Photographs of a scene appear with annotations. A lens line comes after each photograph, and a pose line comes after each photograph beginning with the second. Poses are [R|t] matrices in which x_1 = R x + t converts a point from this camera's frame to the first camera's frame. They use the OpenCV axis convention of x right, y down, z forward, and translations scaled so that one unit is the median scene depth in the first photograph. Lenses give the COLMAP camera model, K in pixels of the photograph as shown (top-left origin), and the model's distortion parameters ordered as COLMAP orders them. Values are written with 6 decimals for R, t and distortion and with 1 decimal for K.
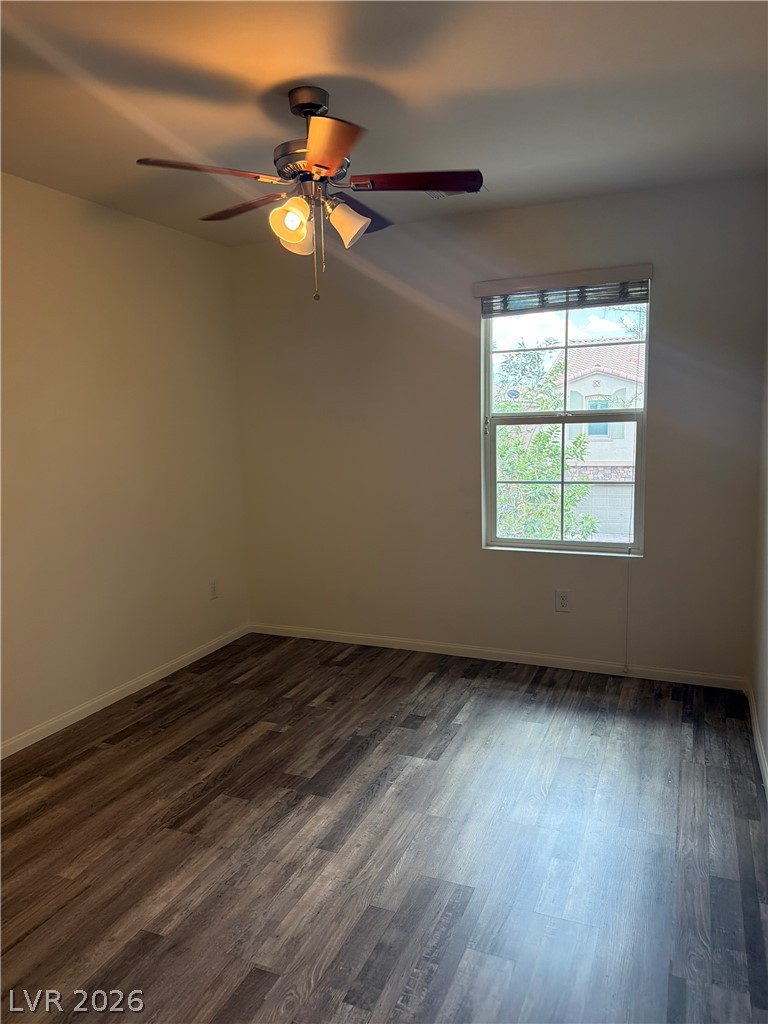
lens RADIAL K [[714.0, 0, 361.0], [0, 714.0, 512.3], [0, 0, 1]] dist [-0.002859, -0.033190]
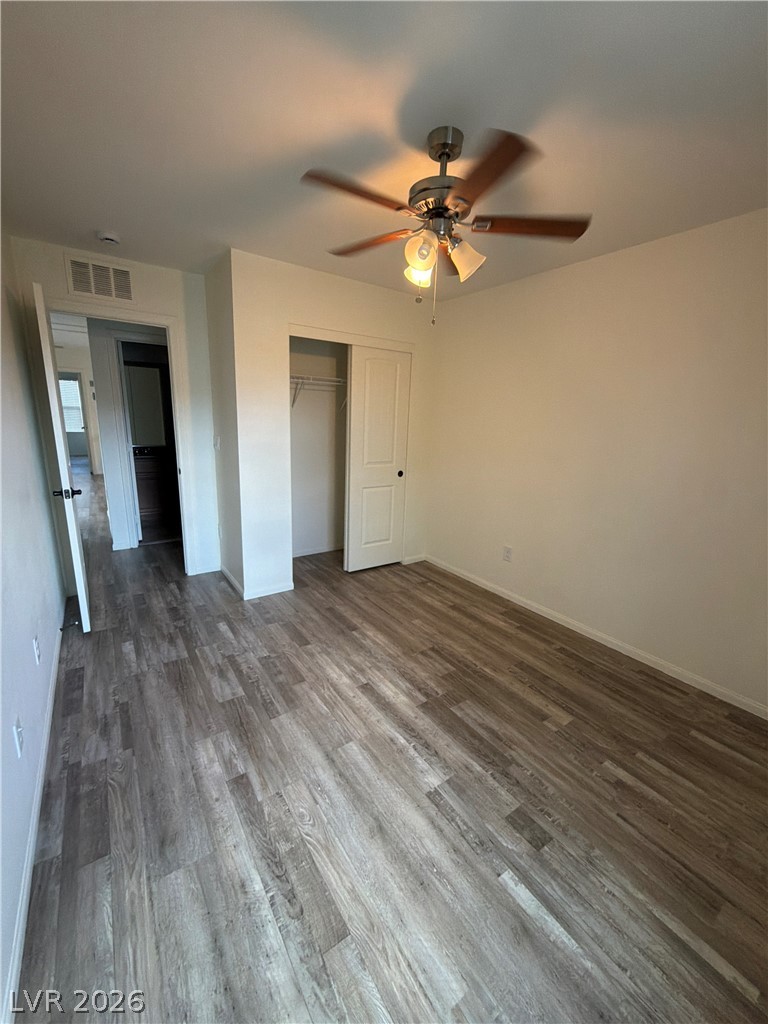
lens RADIAL K [[409.2, 0, 386.5], [0, 409.2, 513.0], [0, 0, 1]] dist [-0.001258, -0.000136]
pose [[-0.507553, 0.208216, -0.836084, 0.520967], [-0.137277, 0.938425, 0.317038, -0.170074], [0.850615, 0.275688, -0.447717, 1.125297]]
